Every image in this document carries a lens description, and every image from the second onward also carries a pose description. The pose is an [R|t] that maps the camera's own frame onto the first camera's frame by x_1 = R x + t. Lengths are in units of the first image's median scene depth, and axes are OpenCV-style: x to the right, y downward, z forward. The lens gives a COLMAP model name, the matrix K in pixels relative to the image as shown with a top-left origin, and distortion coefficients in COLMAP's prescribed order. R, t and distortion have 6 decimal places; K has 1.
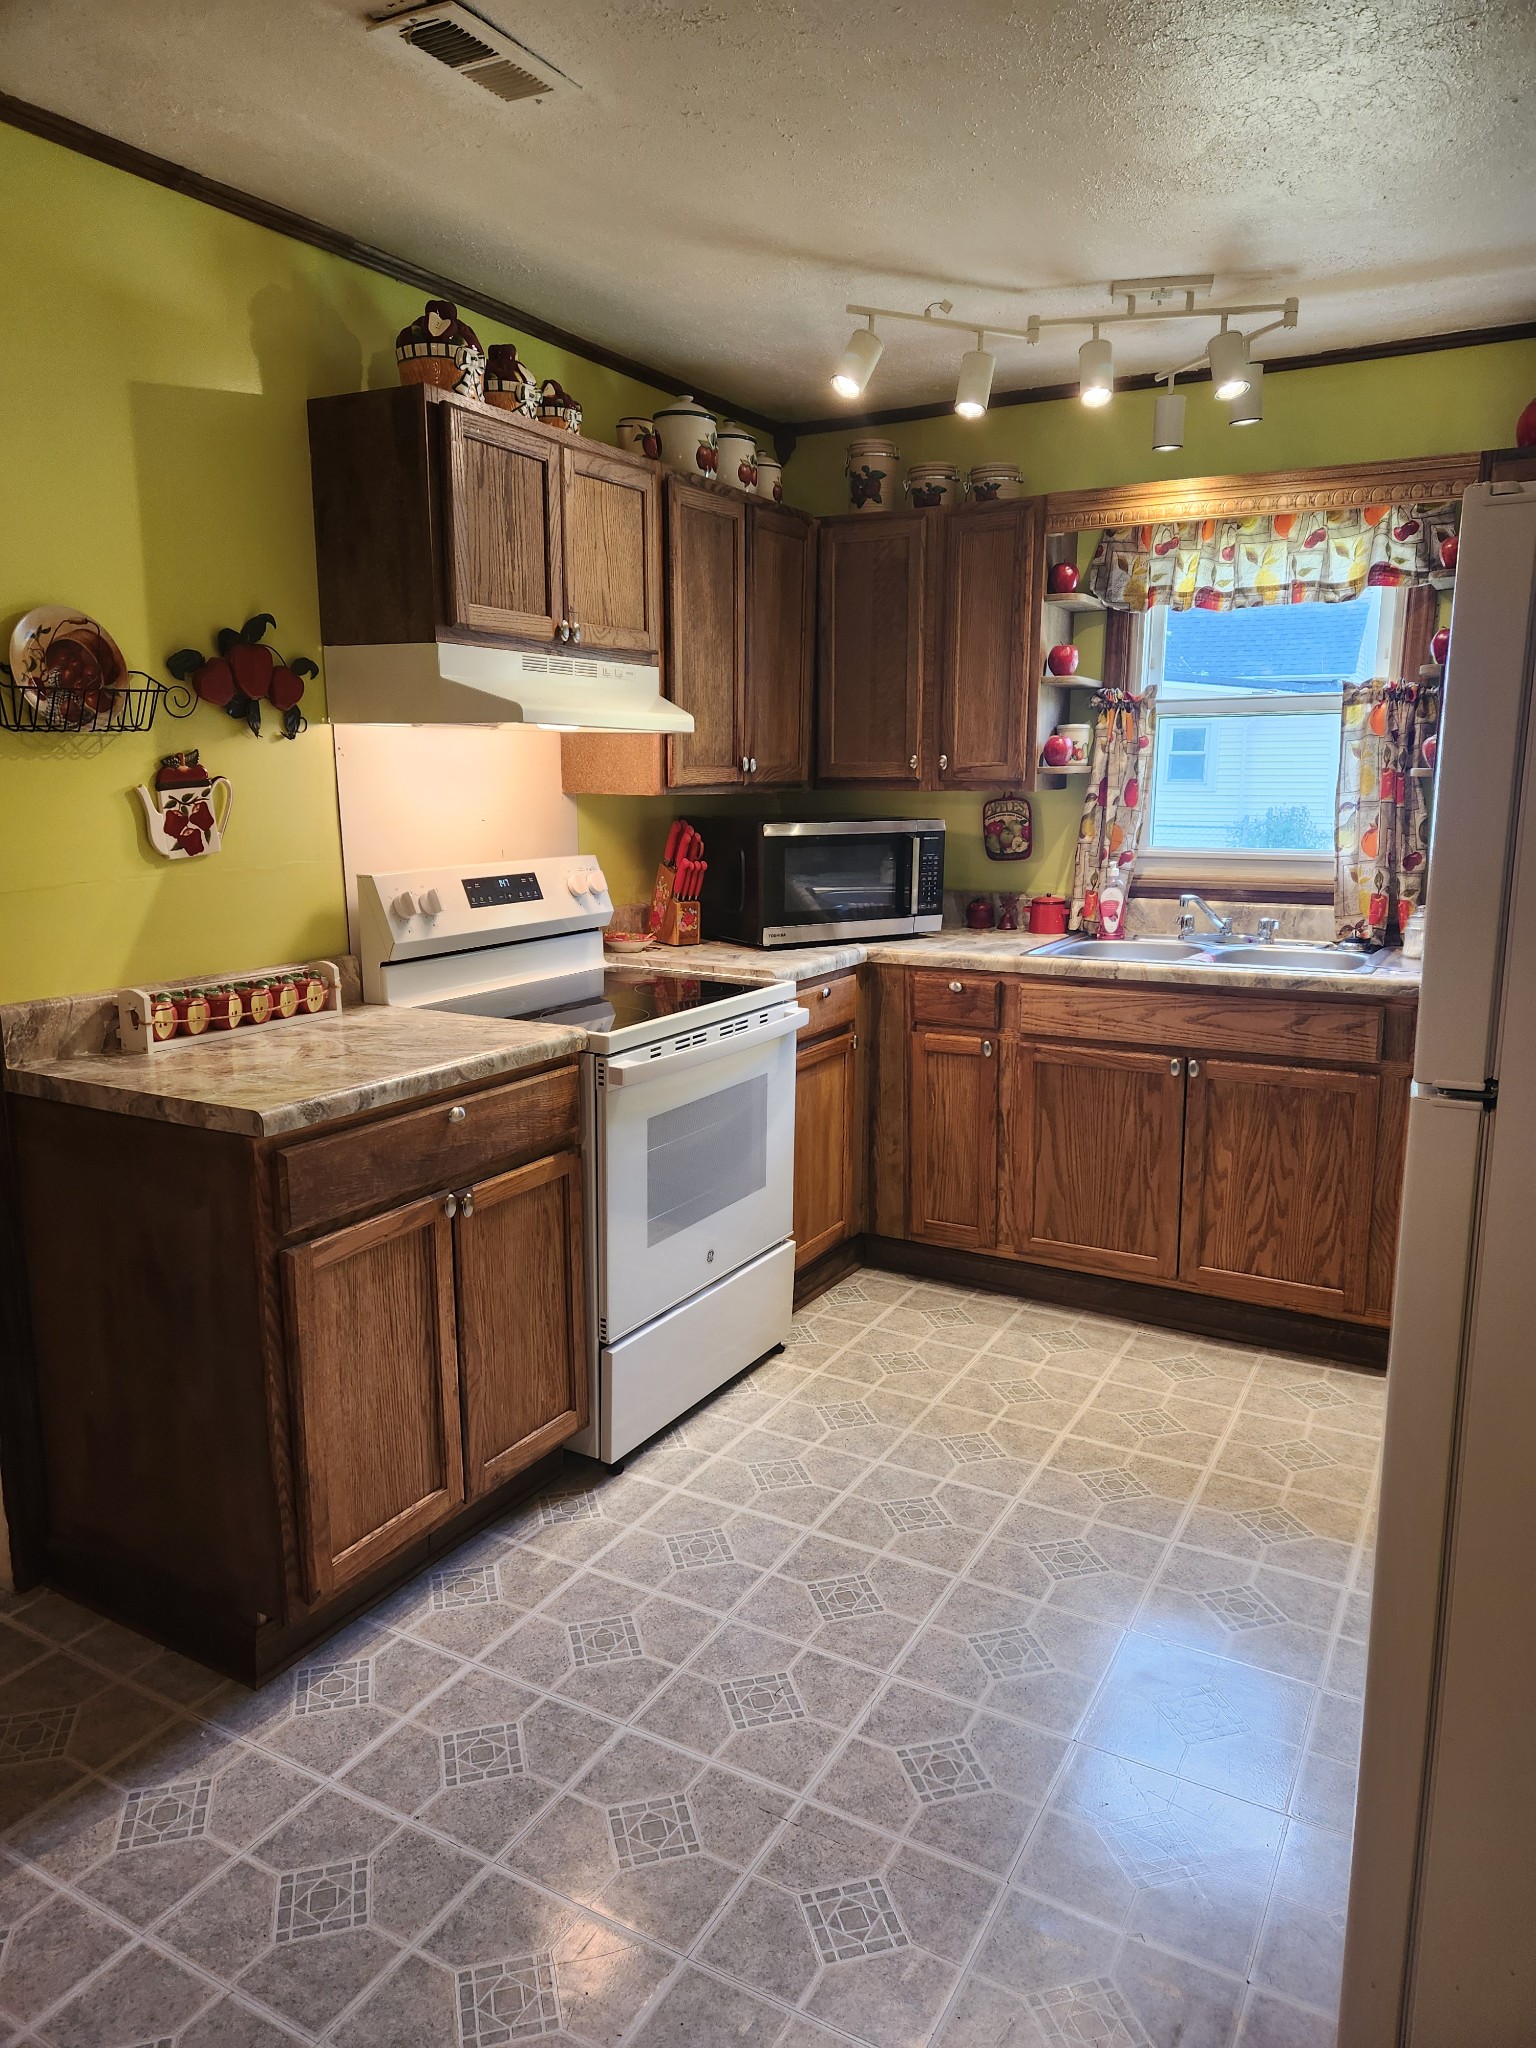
lens RADIAL K [[1401.5, 0, 762.2], [0, 1401.5, 1030.3], [0, 0, 1]] dist [0.056800, -0.054588]
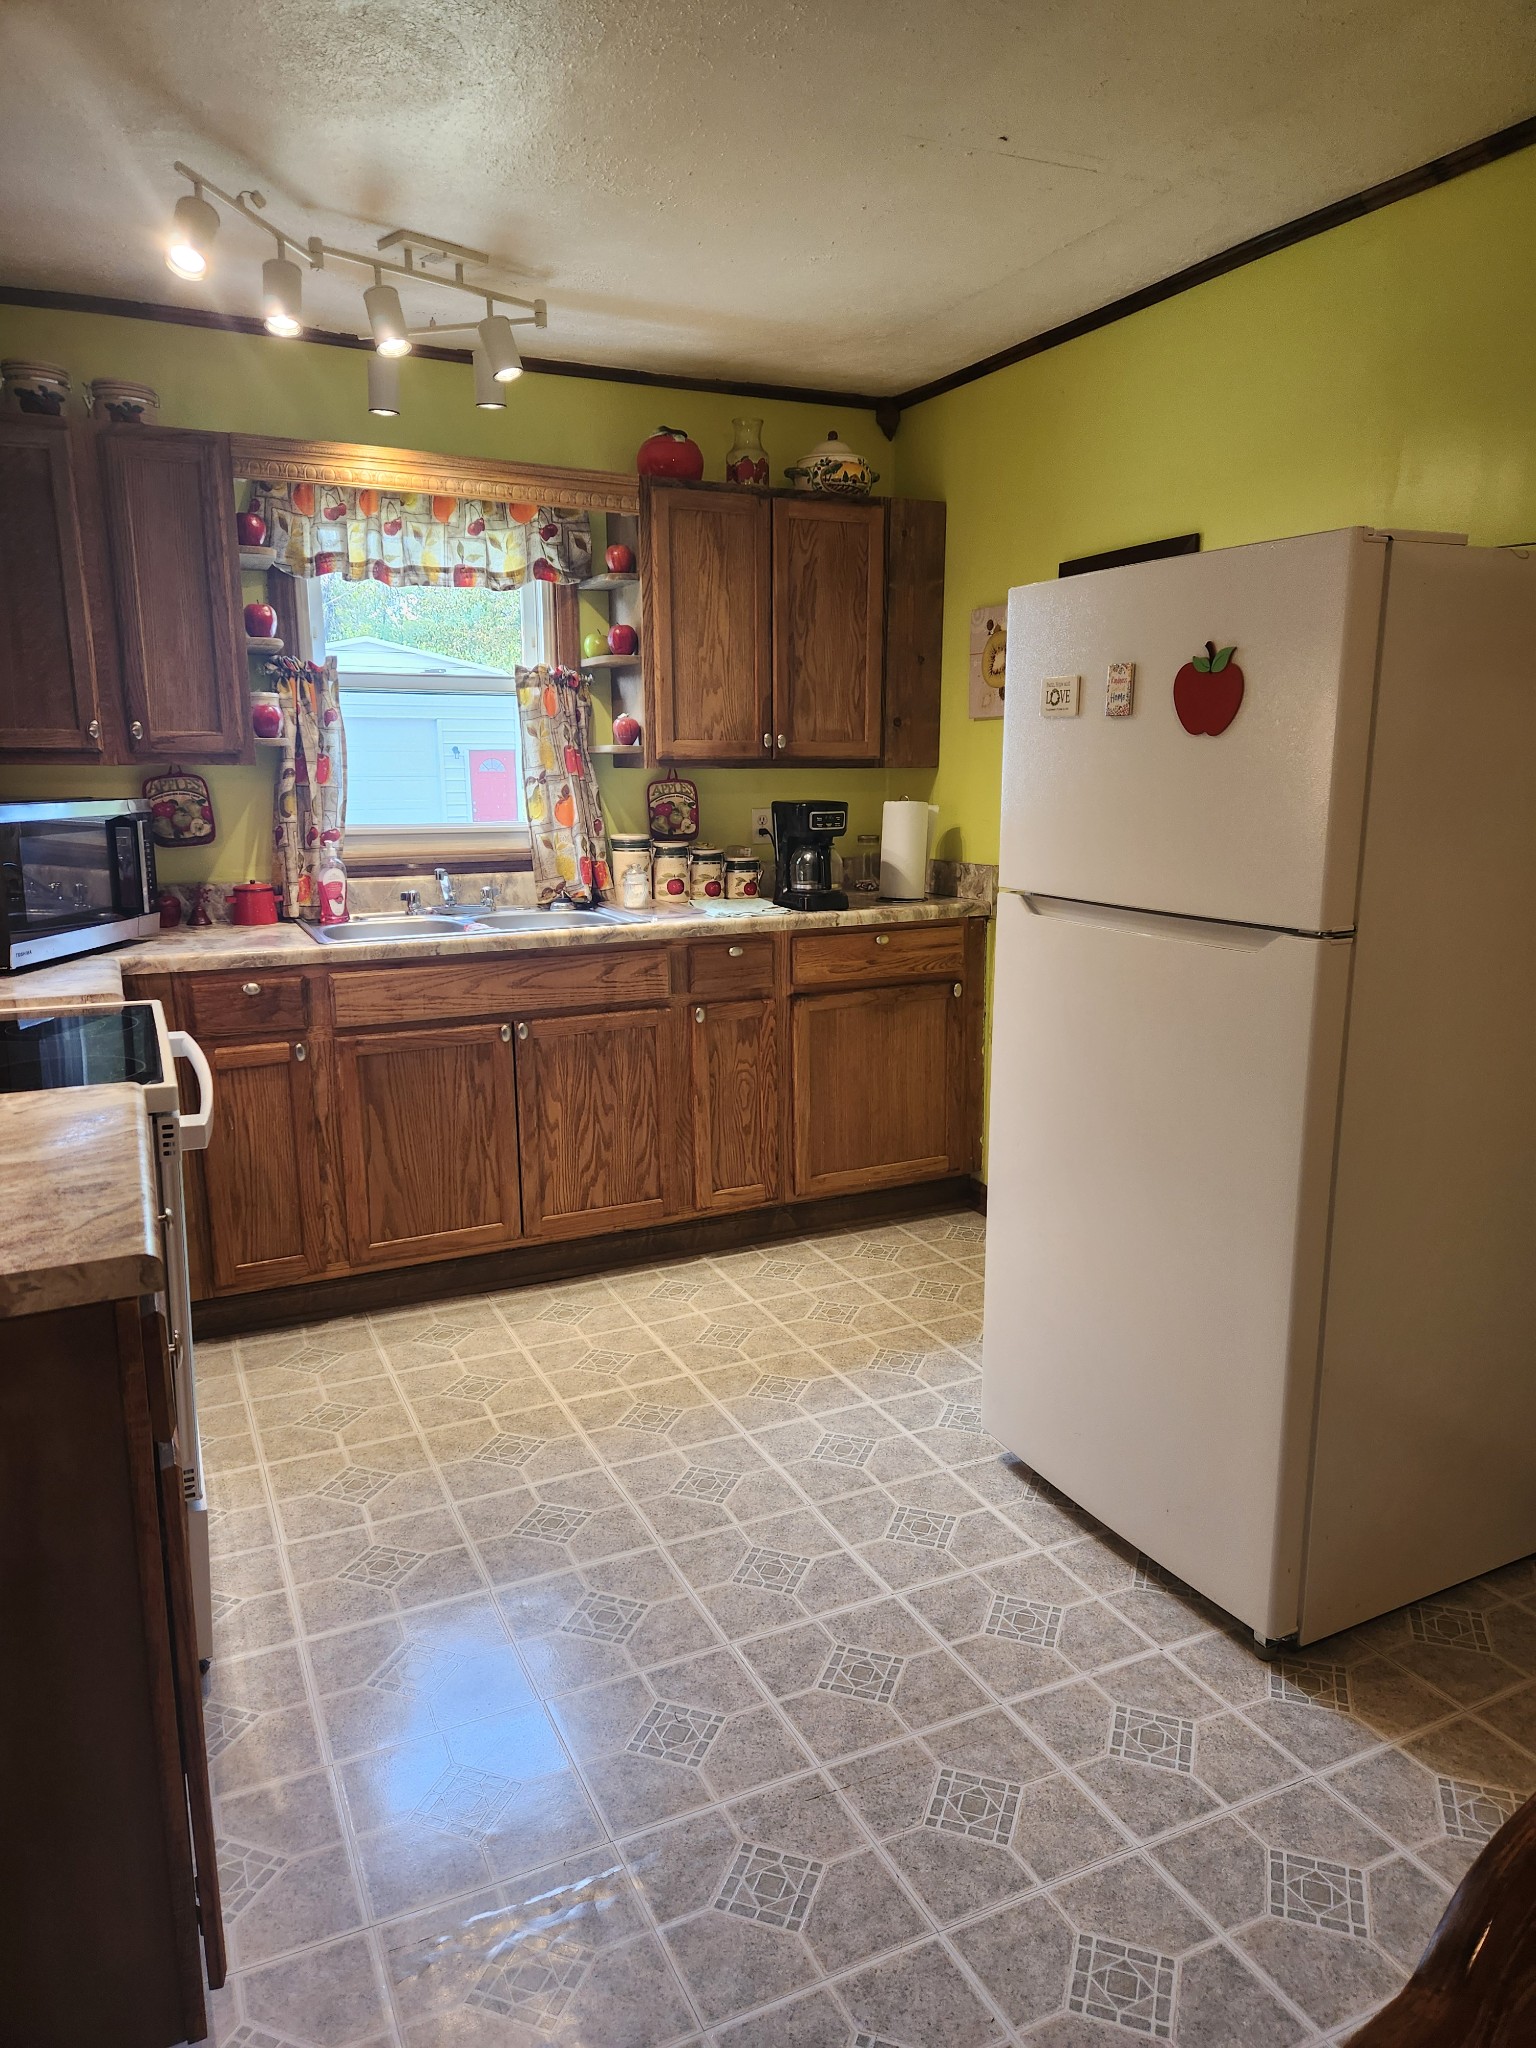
lens RADIAL K [[1401.5, 0, 768.6], [0, 1401.5, 1032.2], [0, 0, 1]] dist [0.056800, -0.054588]
pose [[0.546695, -0.157180, 0.822447, -0.420701], [0.155743, 0.984171, 0.084562, -0.029494], [-0.822720, 0.081860, 0.562522, 0.253075]]
